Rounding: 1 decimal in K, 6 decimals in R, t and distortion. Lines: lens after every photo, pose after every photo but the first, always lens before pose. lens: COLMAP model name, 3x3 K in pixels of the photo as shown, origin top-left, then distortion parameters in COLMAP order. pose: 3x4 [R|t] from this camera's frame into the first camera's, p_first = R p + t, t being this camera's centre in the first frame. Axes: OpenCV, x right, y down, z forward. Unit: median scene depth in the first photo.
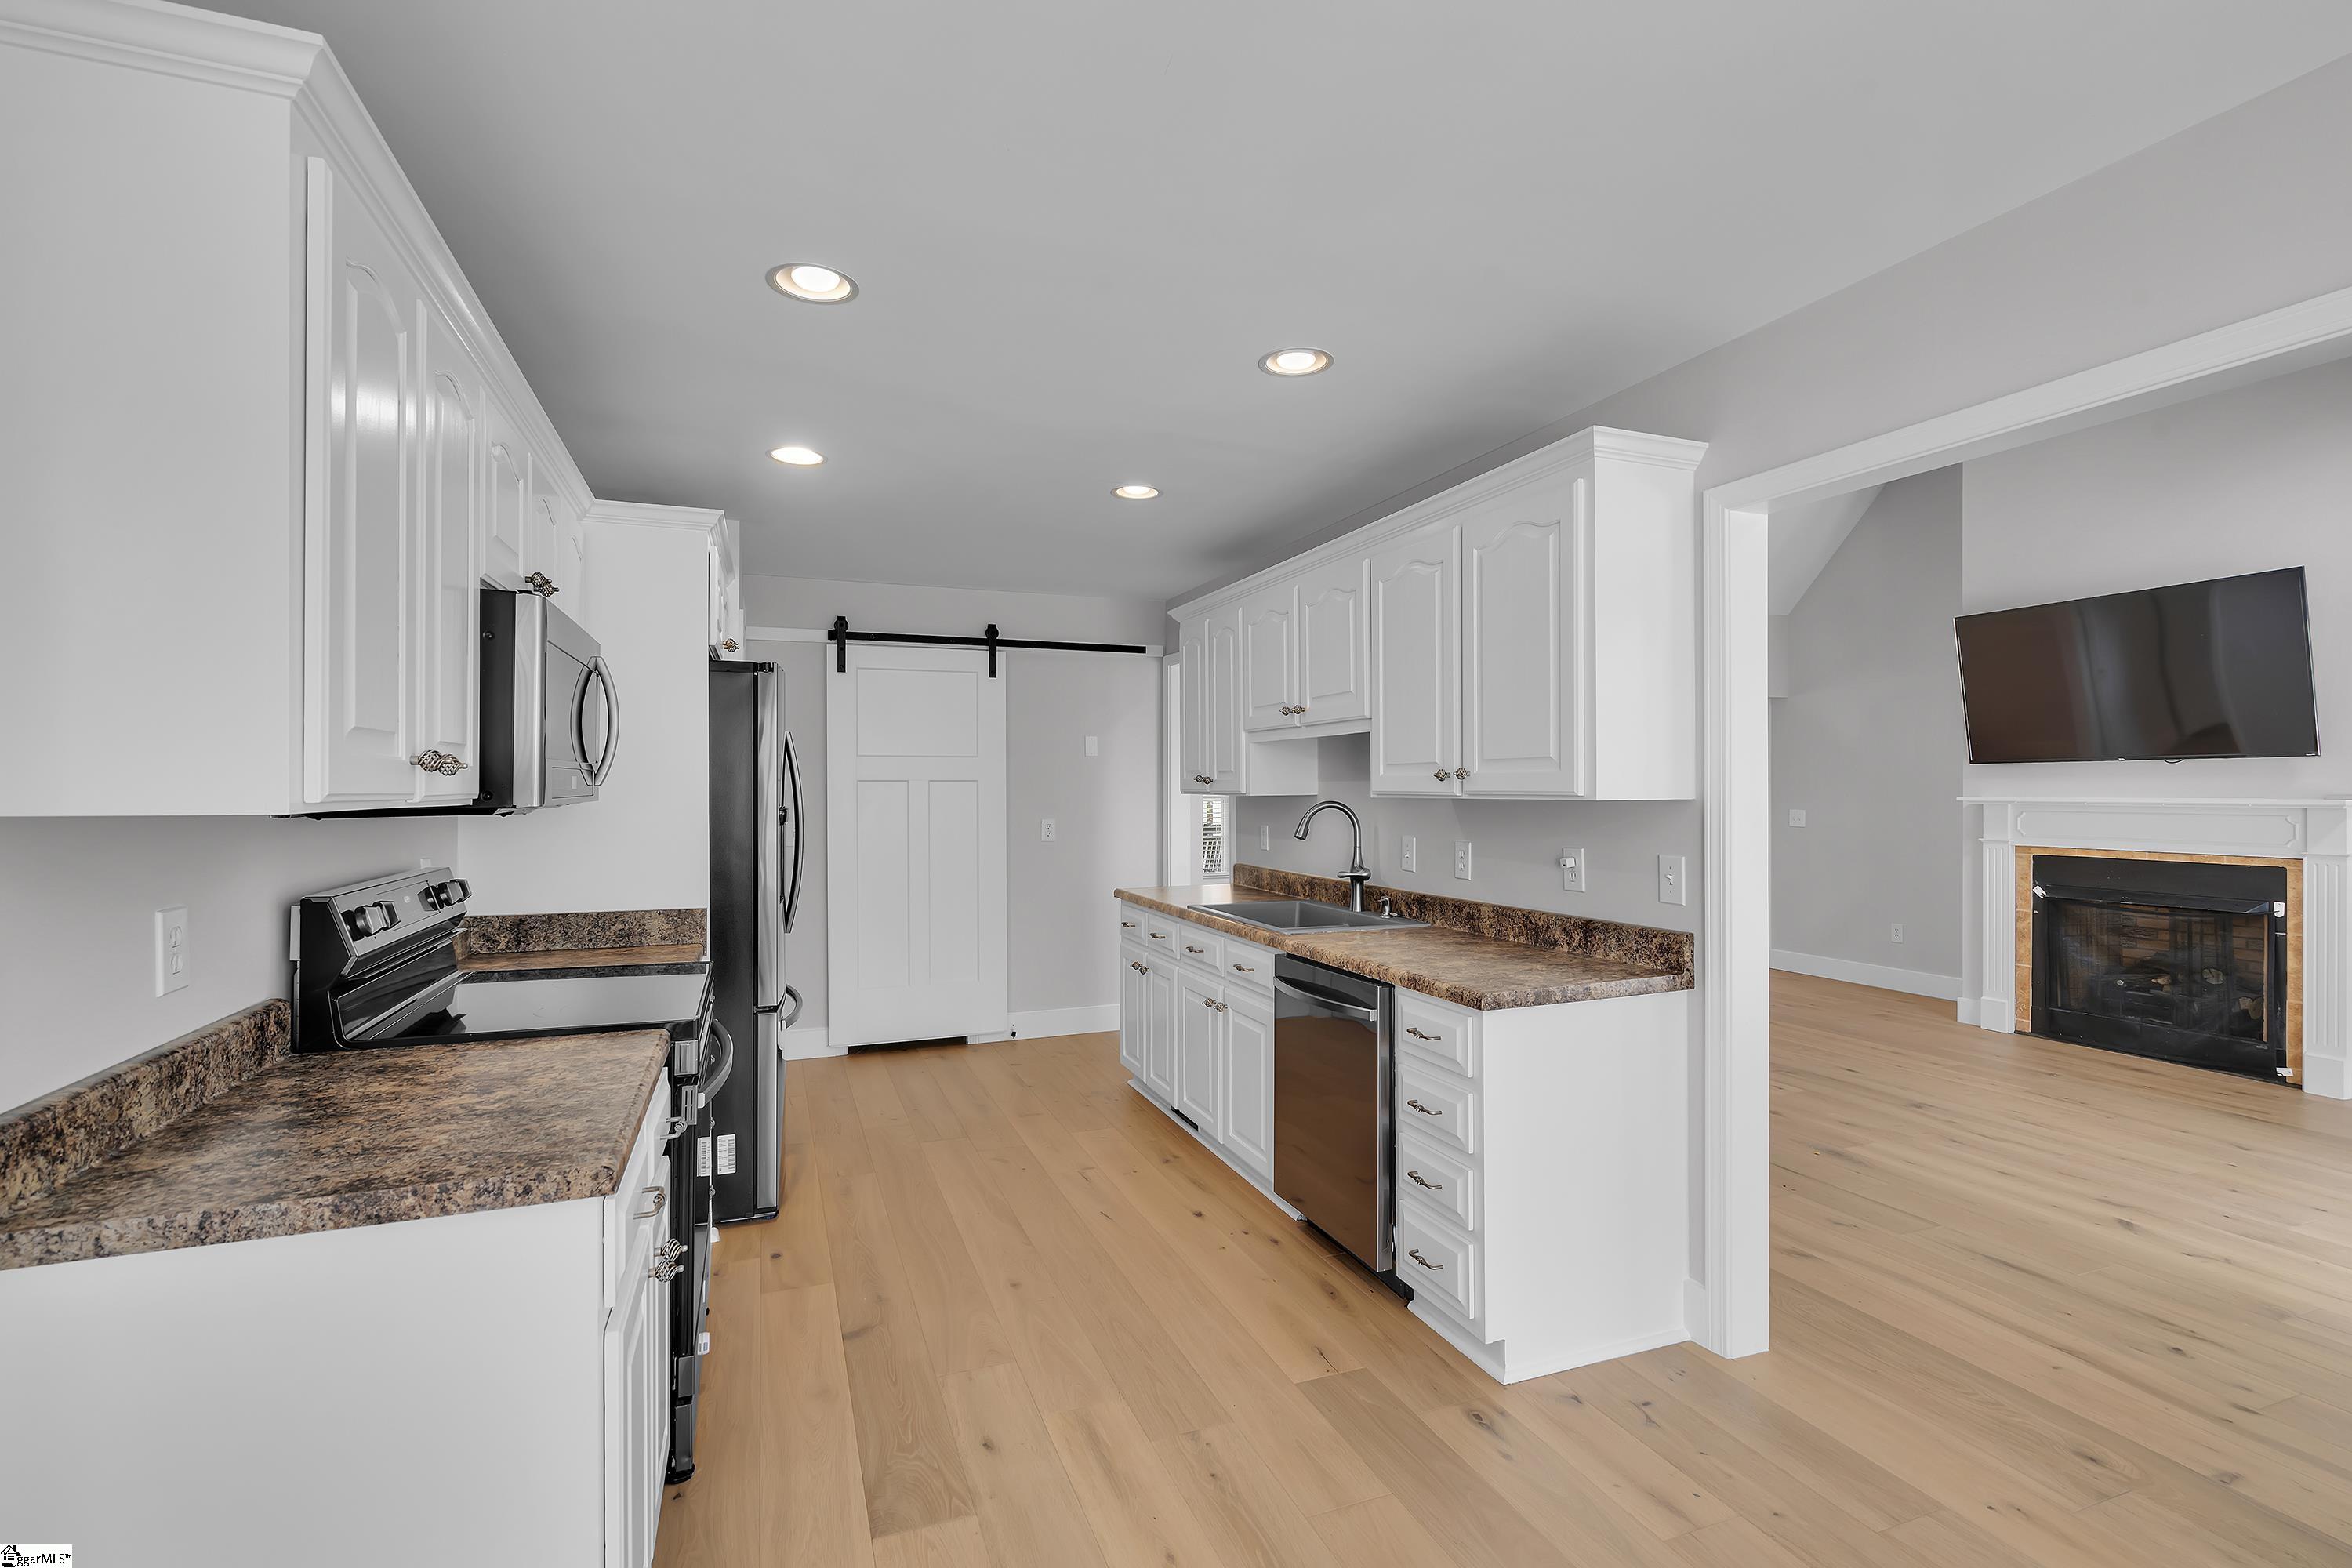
lens RADIAL K [[1050.0, 0, 1141.6], [0, 1050.0, 784.6], [0, 0, 1]] dist [-0.003774, 0.000583]
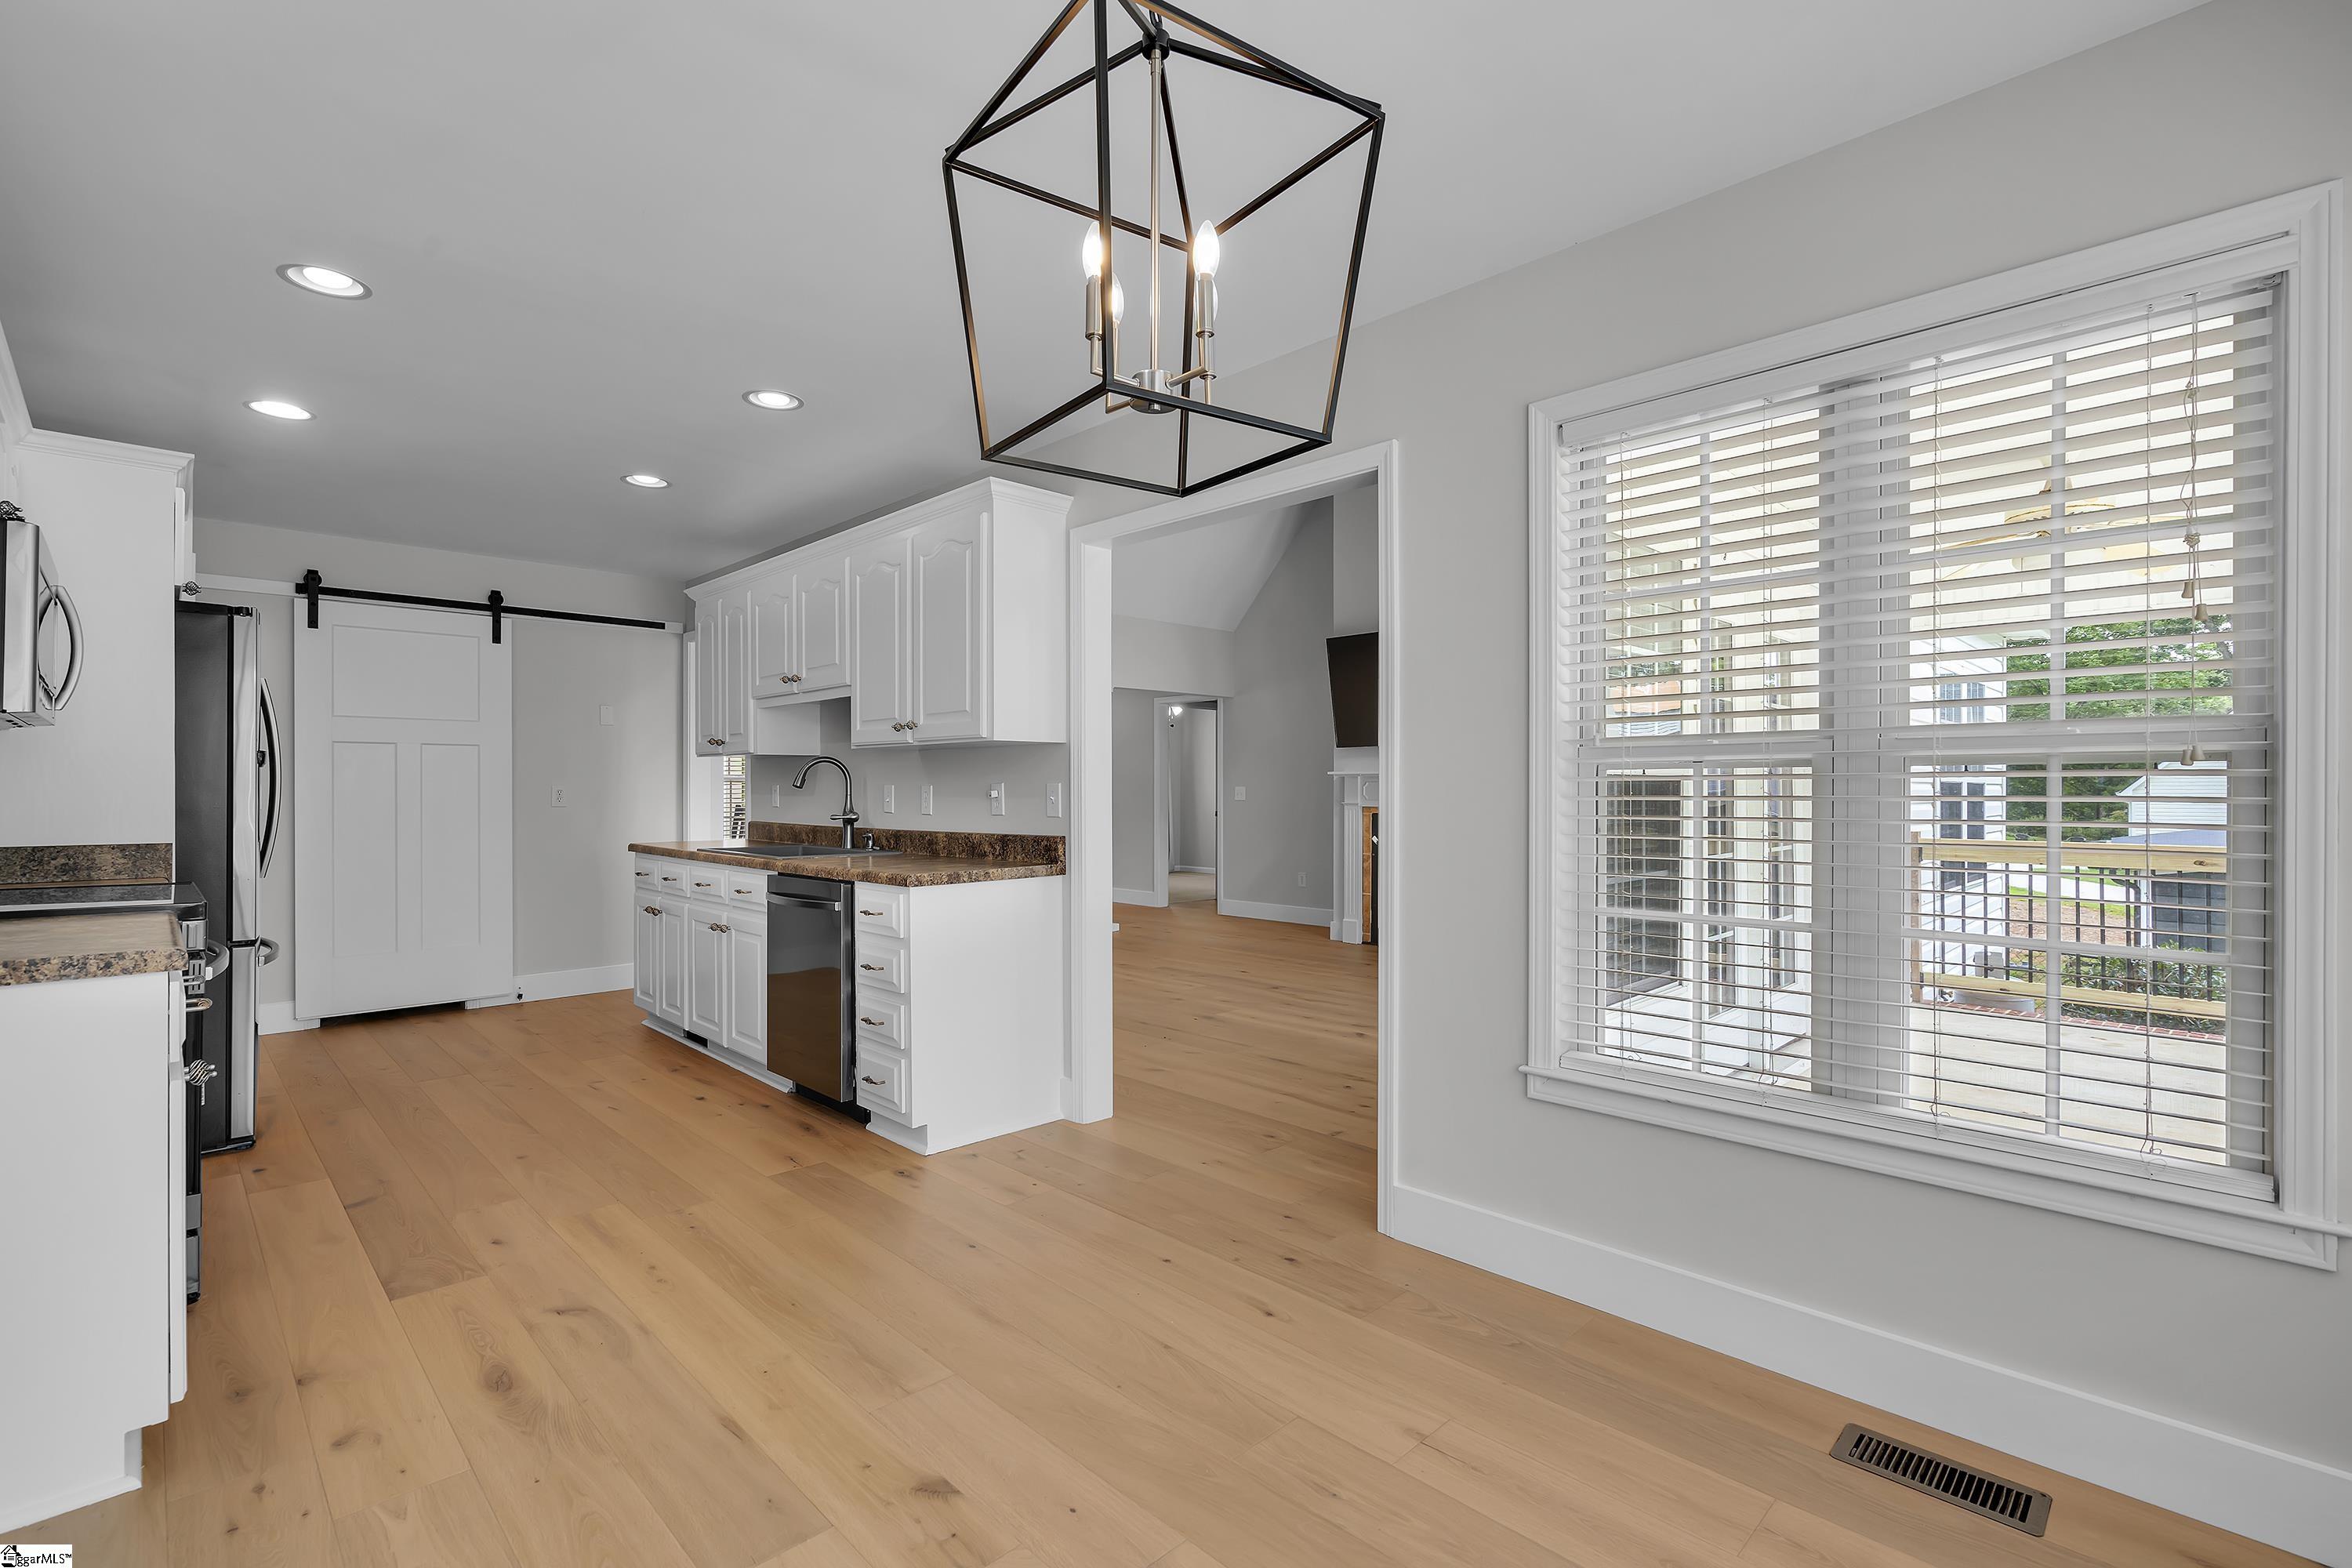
lens RADIAL K [[1076.3, 0, 1159.0], [0, 1076.3, 787.3], [0, 0, 1]] dist [-0.001482, 0.001120]
pose [[0.915041, 0.001005, 0.403359, 0.032708], [-0.000031, 0.999997, -0.002421, 0.053822], [-0.403360, 0.002203, 0.915039, -0.278143]]
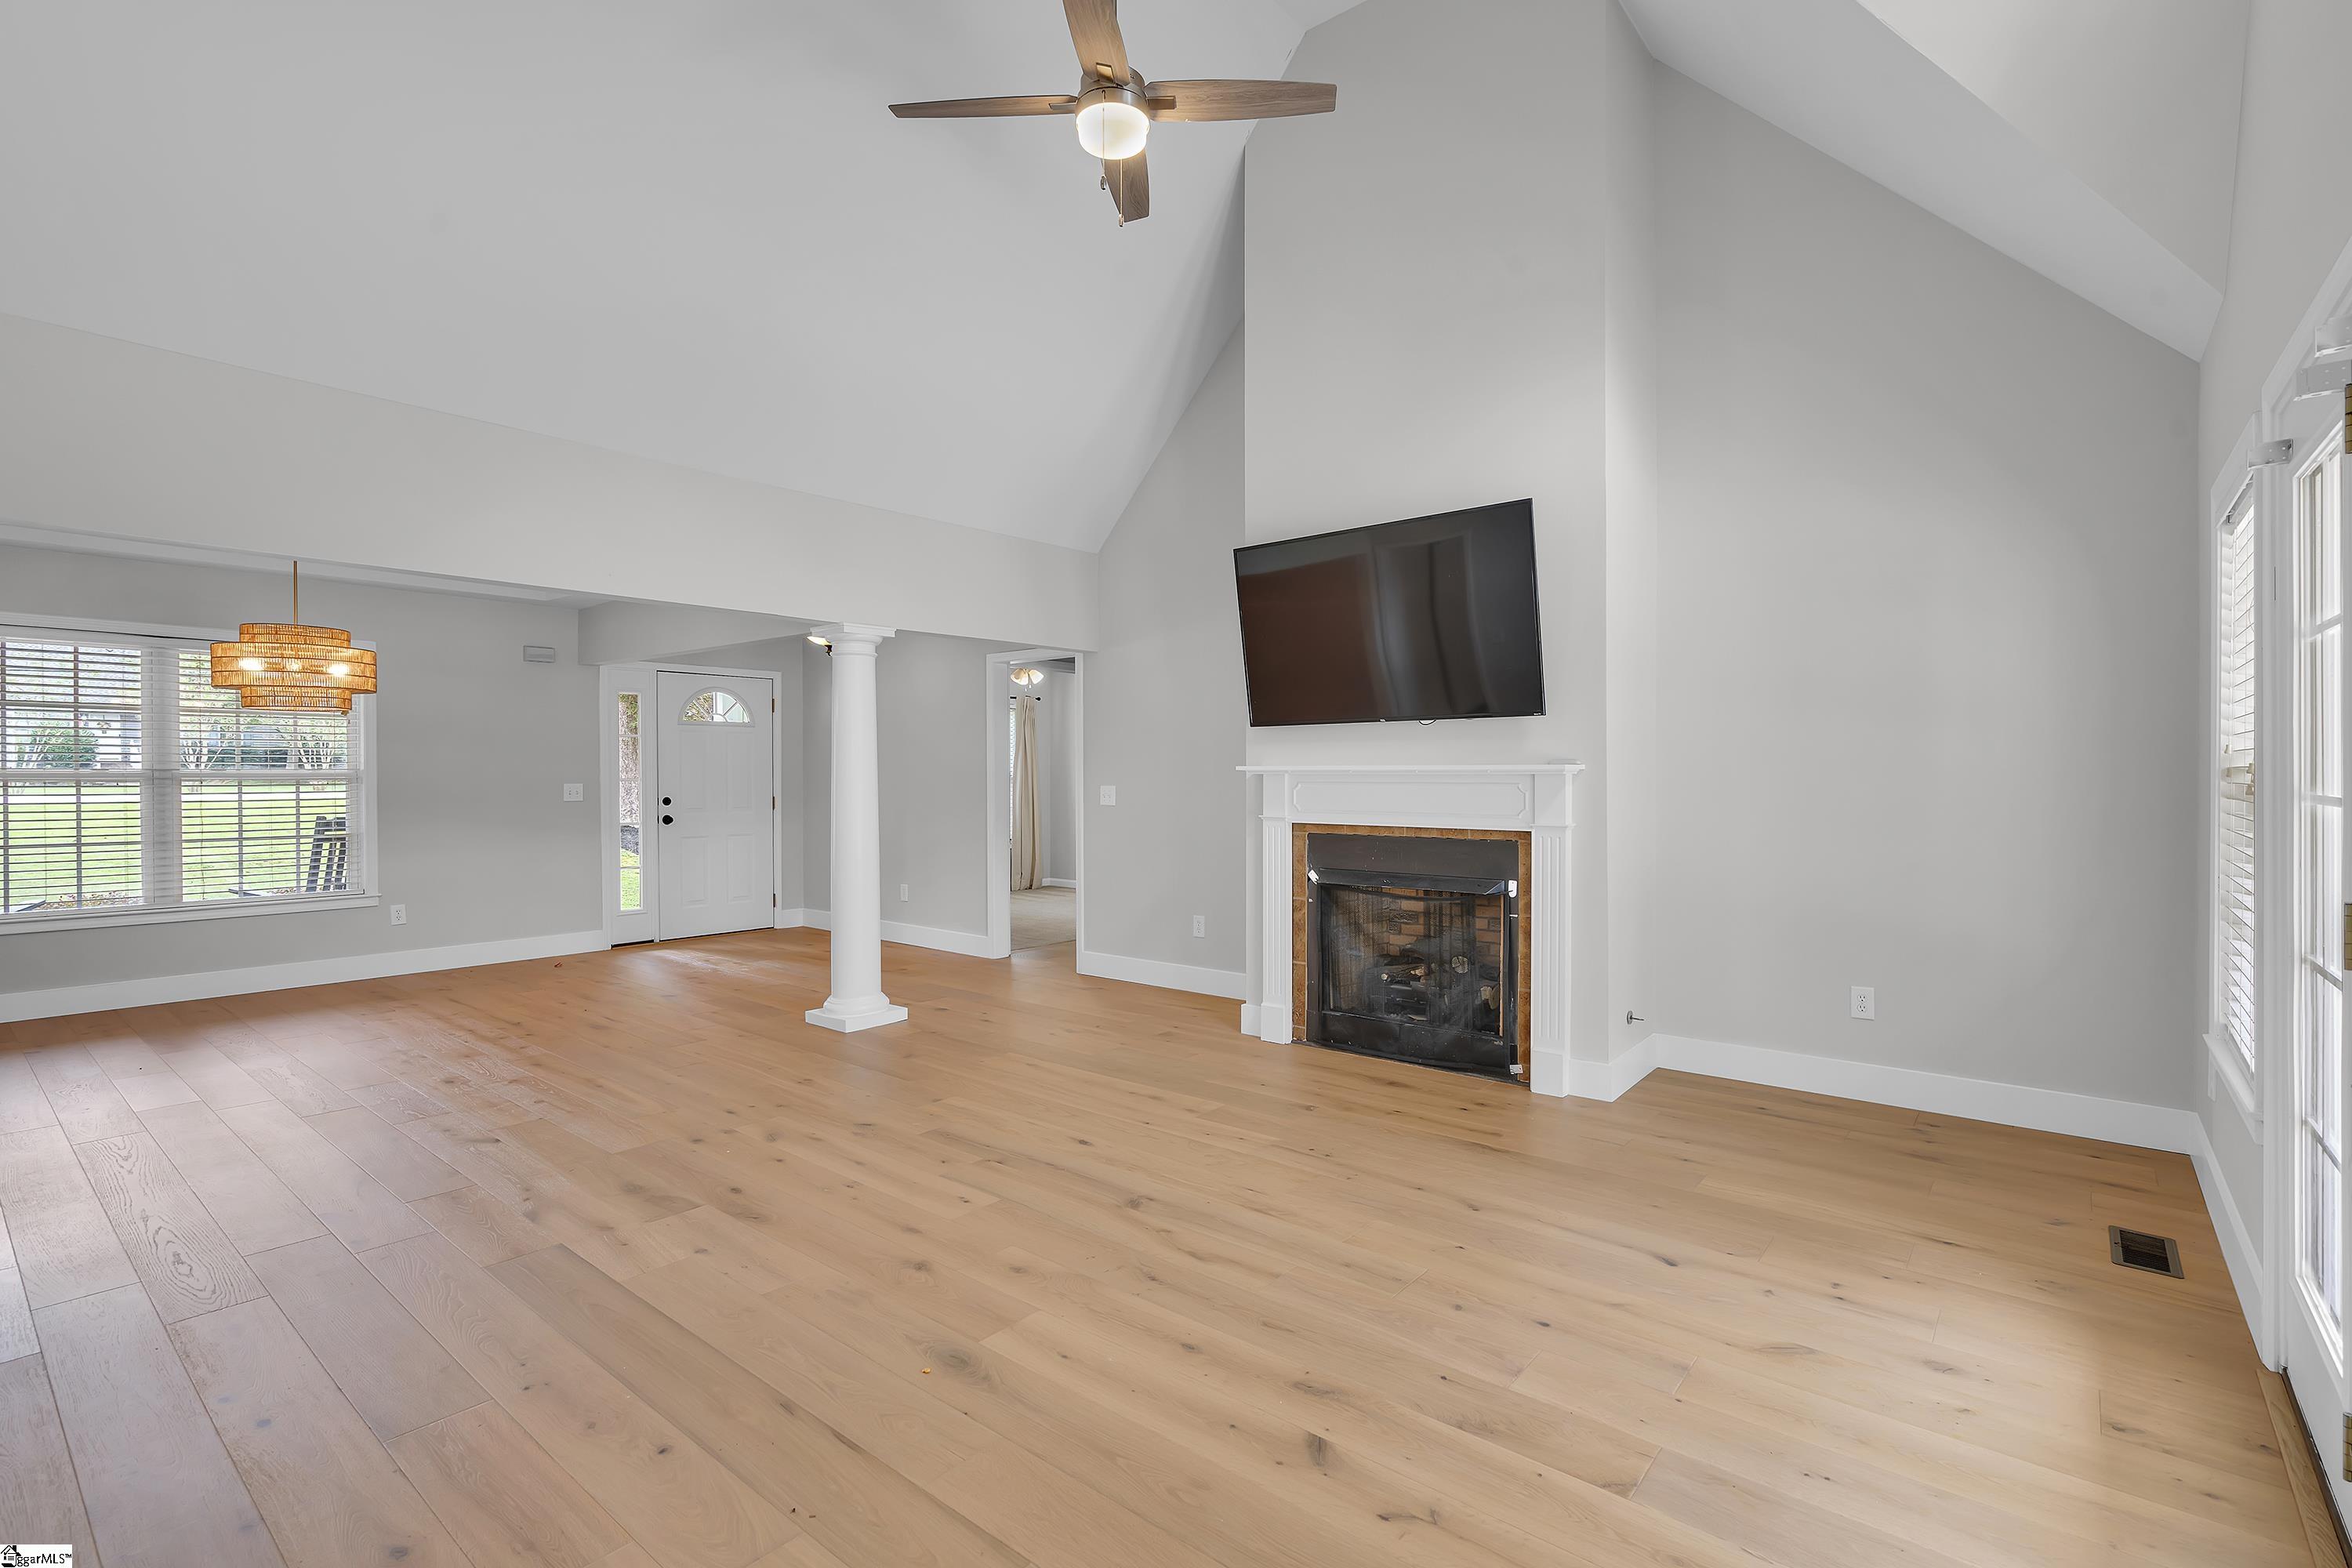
lens RADIAL K [[1087.2, 0, 1186.1], [0, 1087.2, 785.0], [0, 0, 1]] dist [-0.004256, 0.000306]
pose [[0.864952, -0.006821, 0.501808, 0.483747], [0.000044, 0.999909, 0.013516, 0.023571], [-0.501854, -0.011668, 0.864874, 0.429206]]
